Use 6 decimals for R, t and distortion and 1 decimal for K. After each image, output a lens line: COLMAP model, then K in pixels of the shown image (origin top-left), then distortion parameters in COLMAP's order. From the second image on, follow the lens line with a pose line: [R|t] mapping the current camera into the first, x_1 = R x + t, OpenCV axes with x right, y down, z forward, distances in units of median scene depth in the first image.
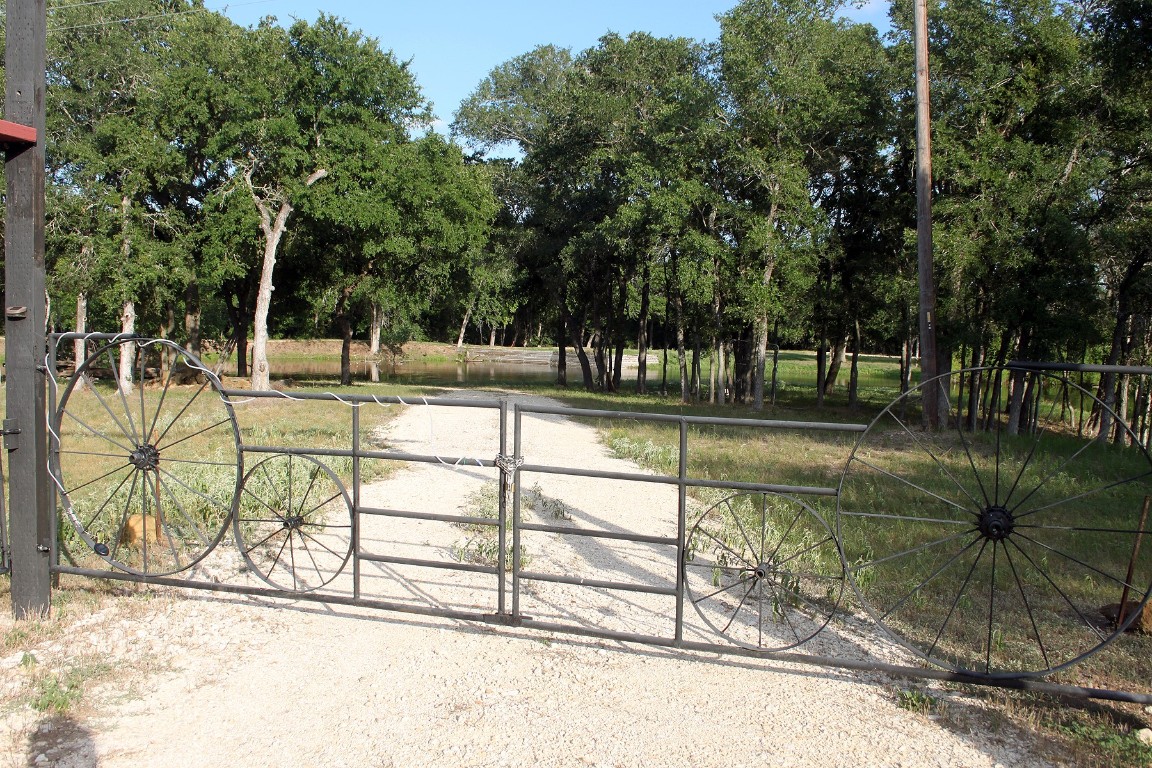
lens RADIAL K [[1216.1, 0, 600.4], [0, 1216.1, 360.6], [0, 0, 1]] dist [-0.095776, 0.000000]
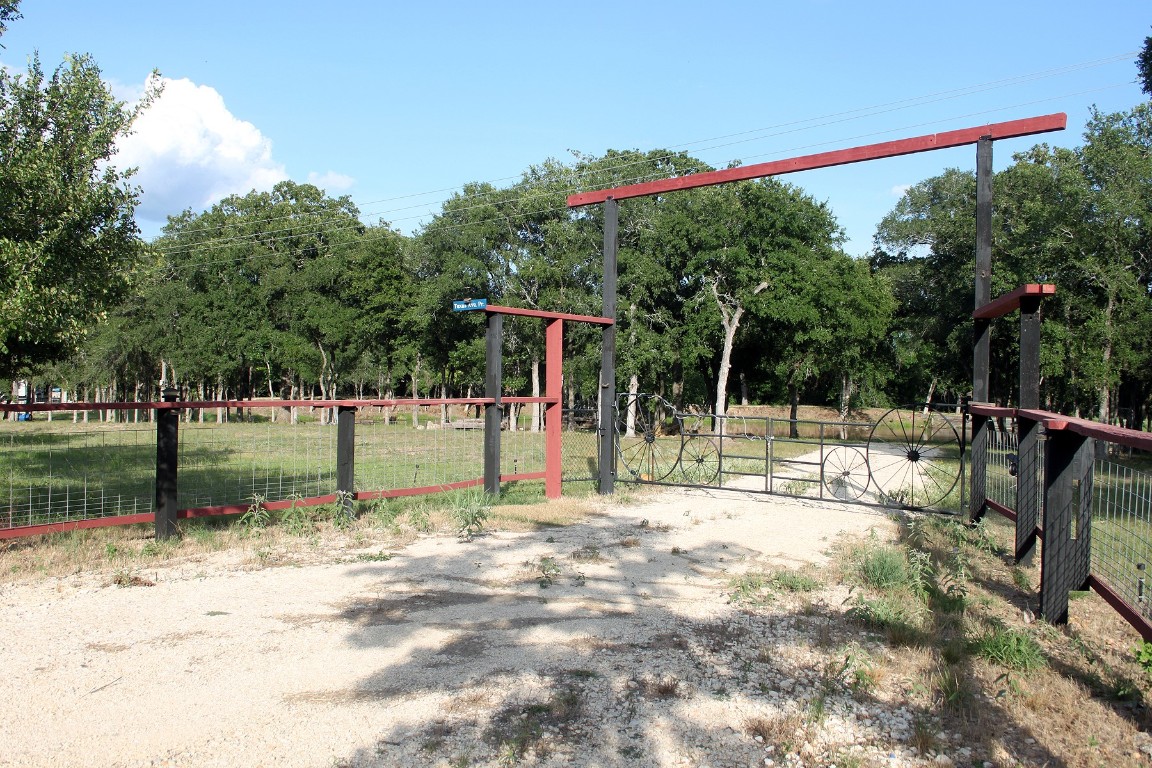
lens RADIAL K [[1216.1, 0, 576.4], [0, 1216.1, 380.8], [0, 0, 1]] dist [-0.095776, 0.000000]
pose [[0.915239, 0.002425, -0.402904, 0.140600], [-0.018254, 0.999205, -0.035453, 0.012156], [0.402498, 0.039802, 0.914555, -0.386830]]
